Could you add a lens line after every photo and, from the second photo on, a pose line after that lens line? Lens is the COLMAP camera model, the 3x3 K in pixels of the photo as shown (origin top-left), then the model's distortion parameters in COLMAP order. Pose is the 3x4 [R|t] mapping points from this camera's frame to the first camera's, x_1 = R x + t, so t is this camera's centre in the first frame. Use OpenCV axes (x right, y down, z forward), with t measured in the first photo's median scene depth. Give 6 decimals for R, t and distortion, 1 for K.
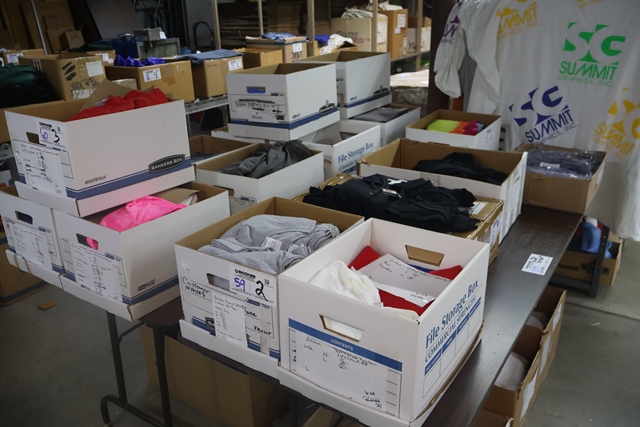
lens RADIAL K [[533.5, 0, 318.0], [0, 533.5, 213.4], [0, 0, 1]] dist [-0.003854, 0.004922]
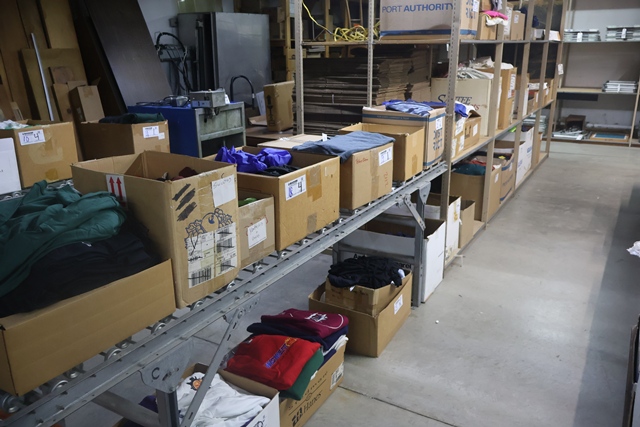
lens RADIAL K [[533.5, 0, 322.0], [0, 533.5, 213.2], [0, 0, 1]] dist [-0.003854, 0.004922]
pose [[0.998487, 0.002360, 0.054935, -0.212156], [0.001985, 0.996880, -0.078903, -0.125603], [-0.054950, 0.078893, 0.995367, 0.288809]]
